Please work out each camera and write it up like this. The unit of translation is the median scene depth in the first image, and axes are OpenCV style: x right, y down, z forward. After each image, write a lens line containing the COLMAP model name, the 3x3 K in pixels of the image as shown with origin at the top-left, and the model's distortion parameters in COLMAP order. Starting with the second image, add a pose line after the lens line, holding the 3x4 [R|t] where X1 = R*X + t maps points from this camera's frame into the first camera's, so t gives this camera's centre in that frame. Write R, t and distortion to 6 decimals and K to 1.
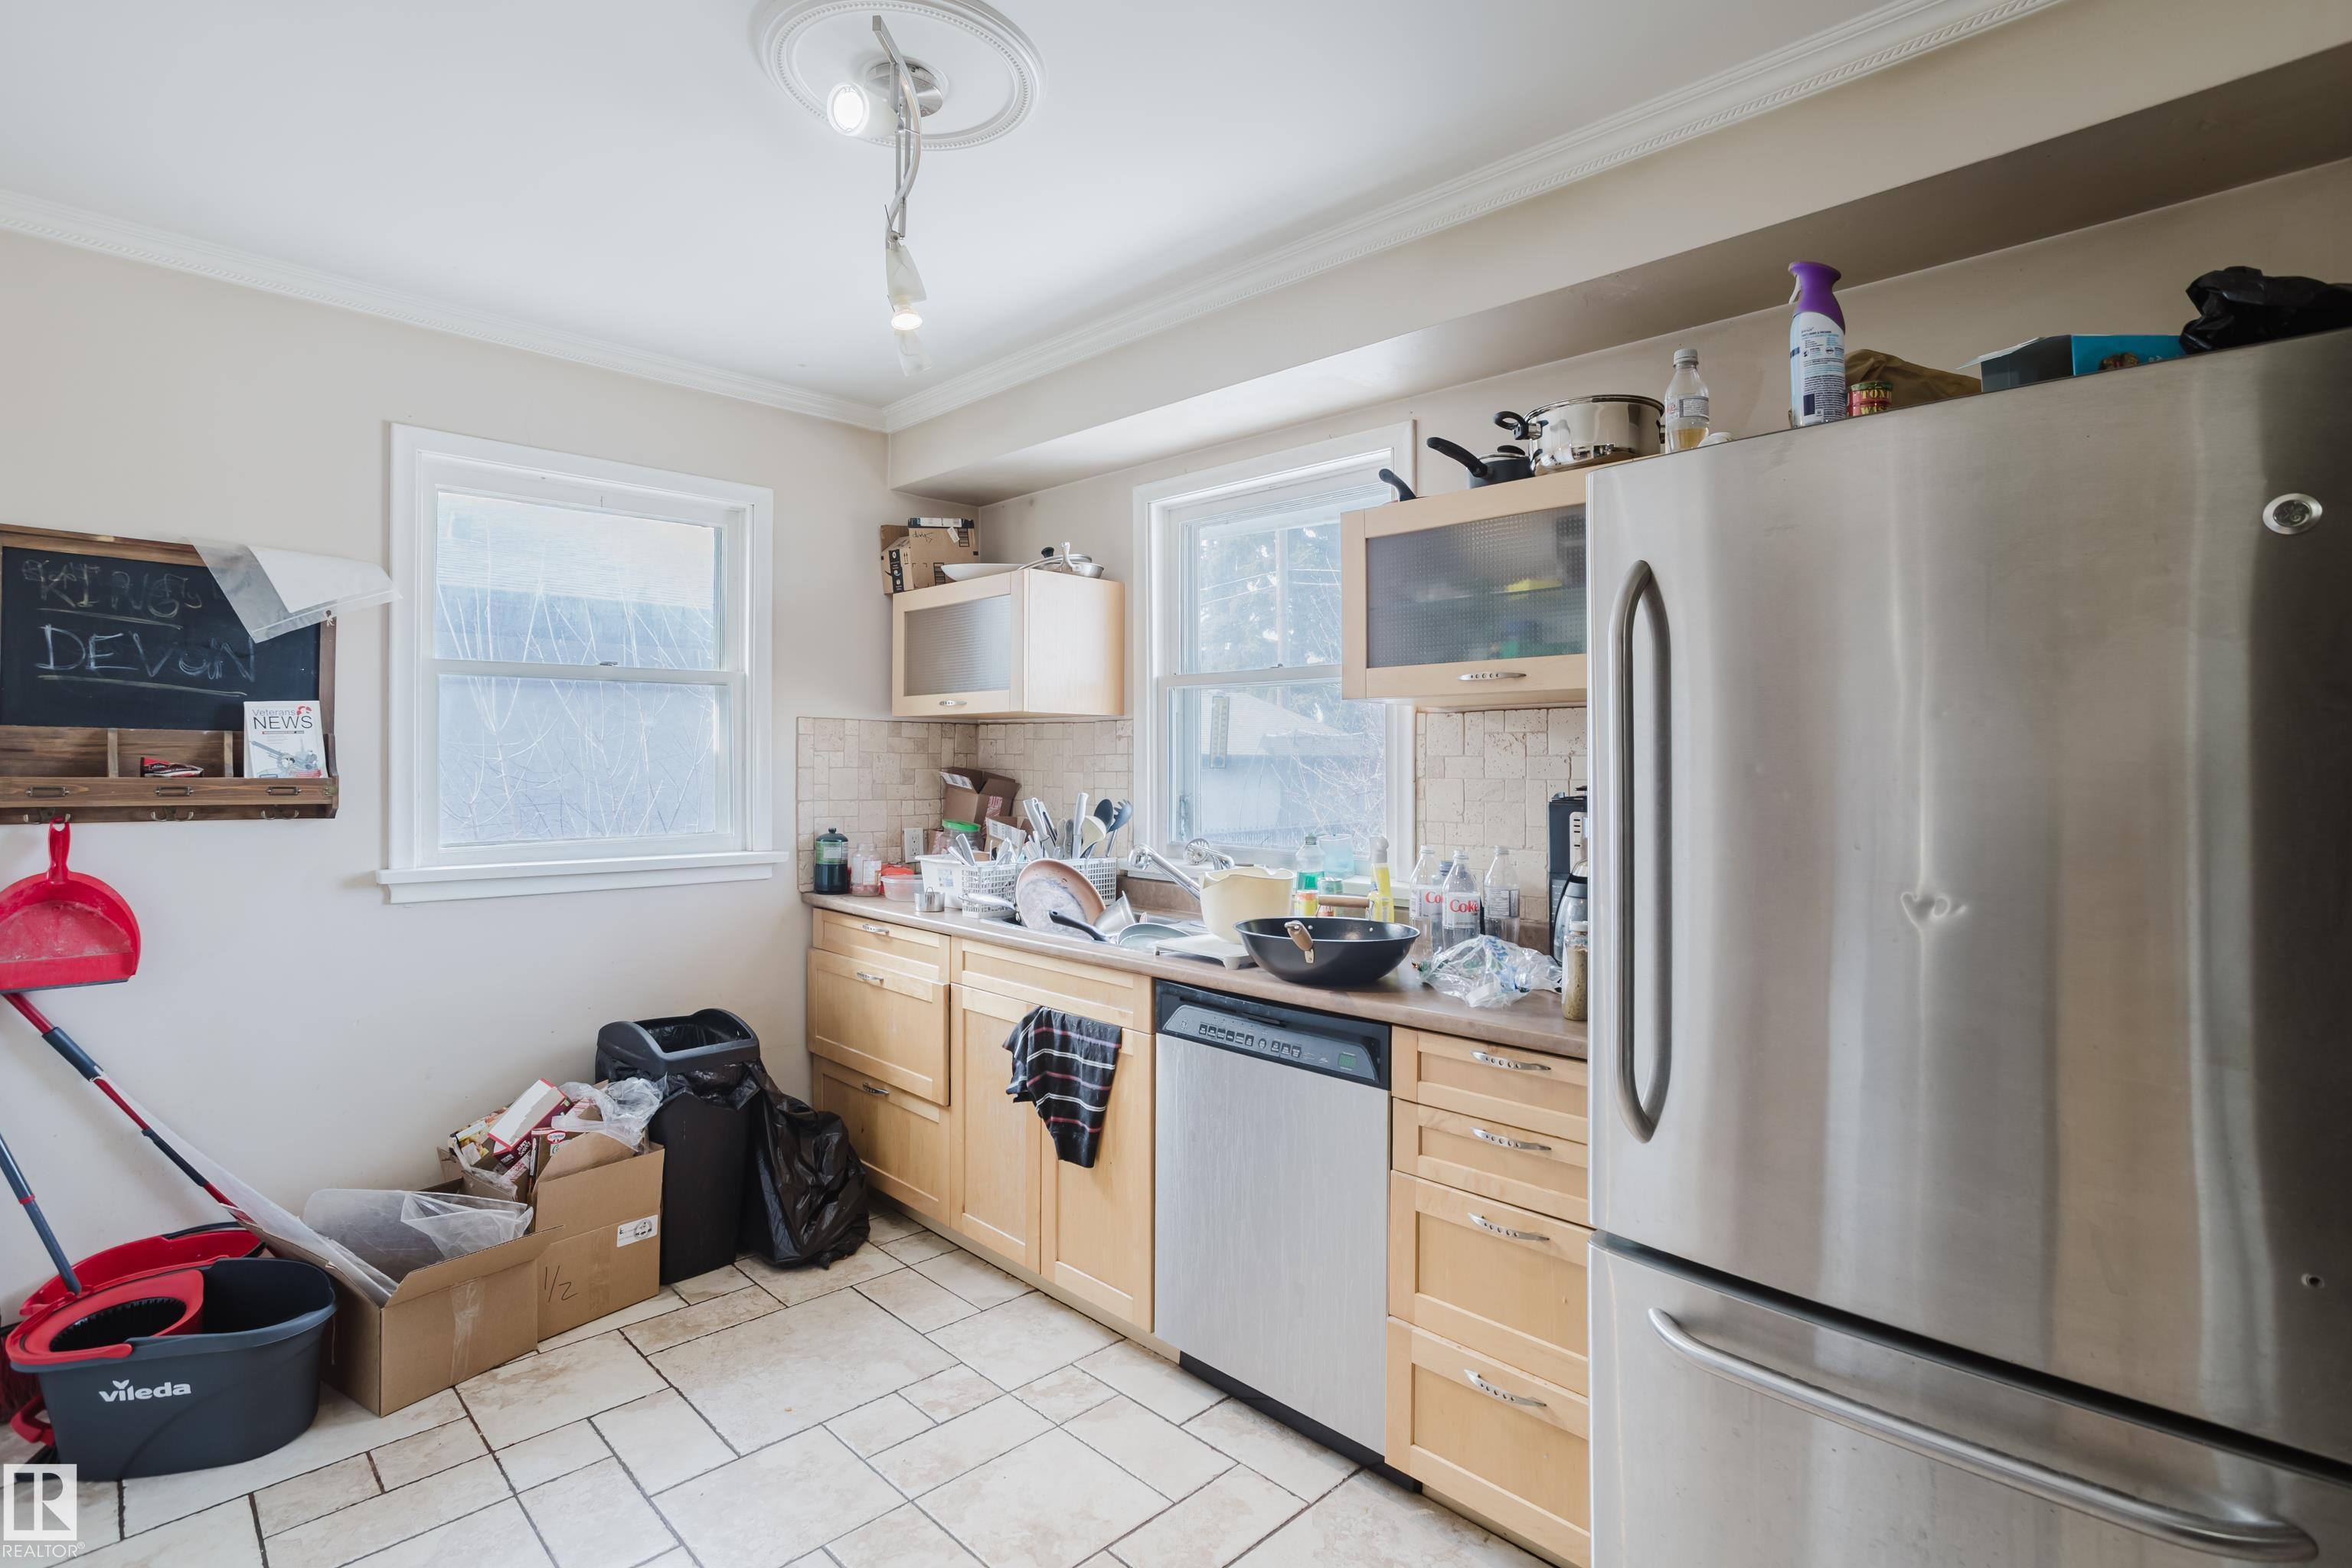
lens RADIAL K [[1180.3, 0, 1170.9], [0, 1180.3, 750.1], [0, 0, 1]] dist [-0.001450, 0.041186]
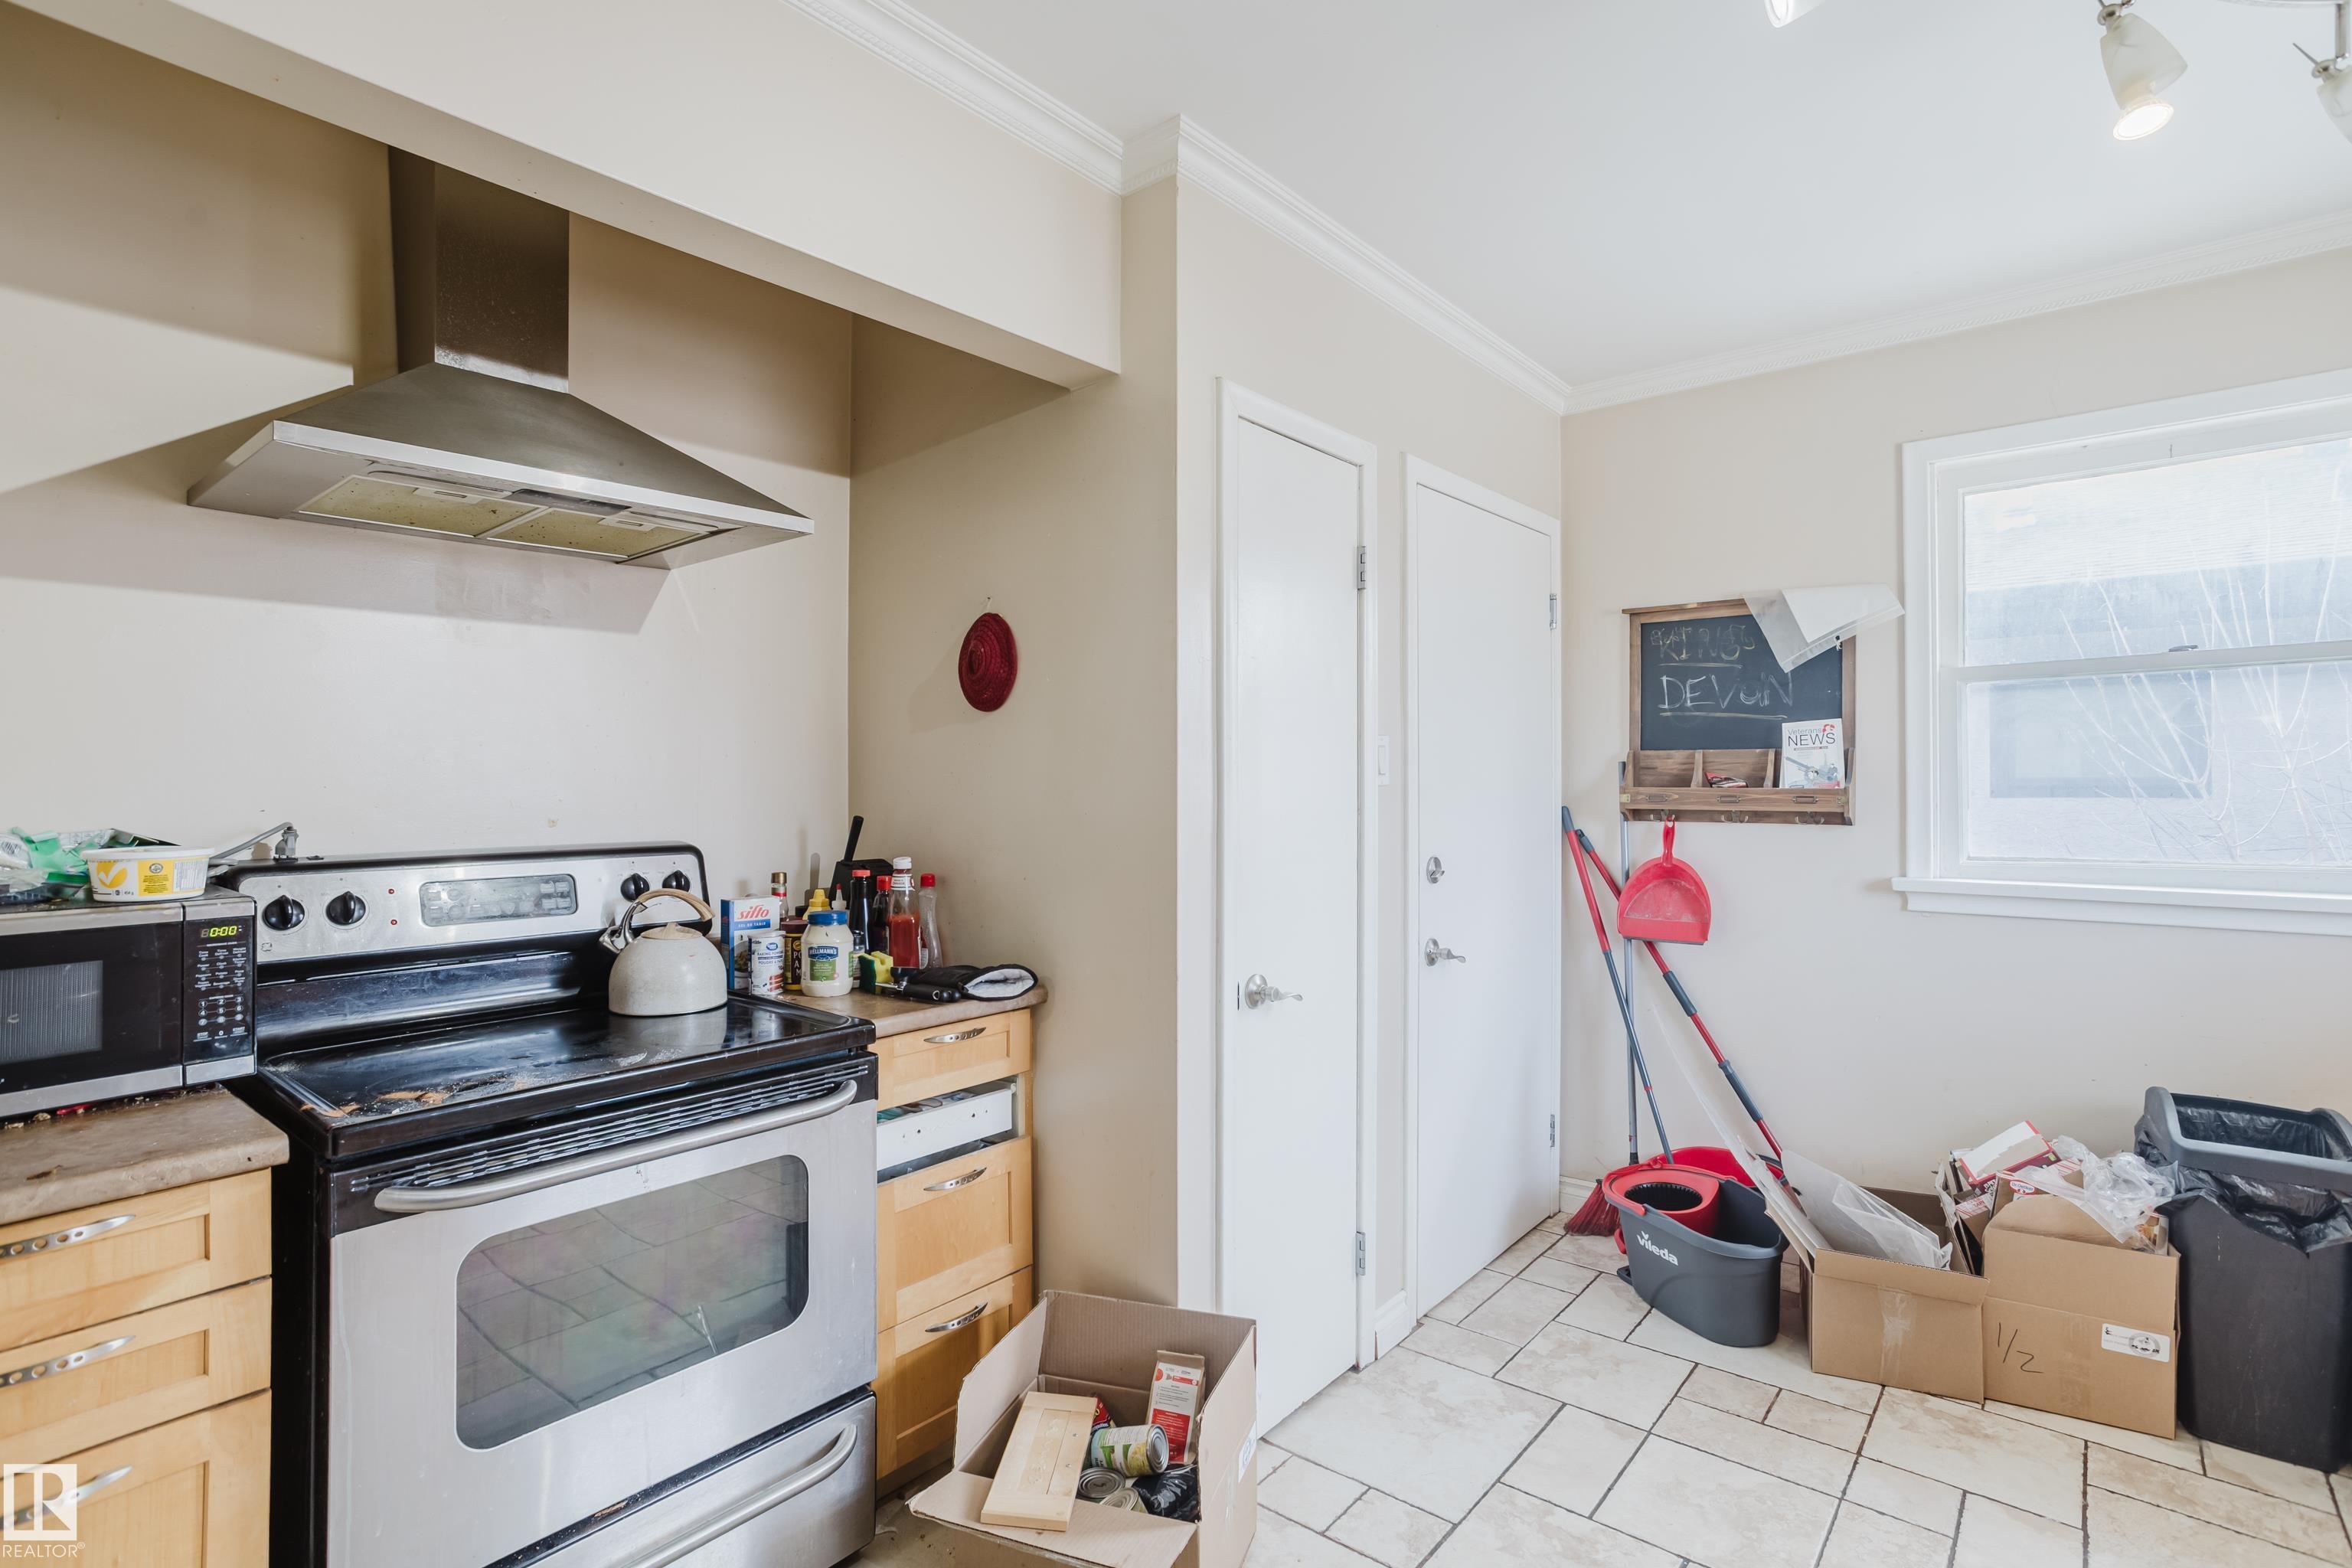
lens RADIAL K [[1160.0, 0, 1176.0], [0, 1160.0, 784.0], [0, 0, 1]] dist [-0.001229, 0.035421]
pose [[0.170095, -0.003958, -0.985420, 0.255247], [0.020717, 0.999785, -0.000440, 0.007326], [0.985210, -0.020340, 0.170140, 0.223988]]
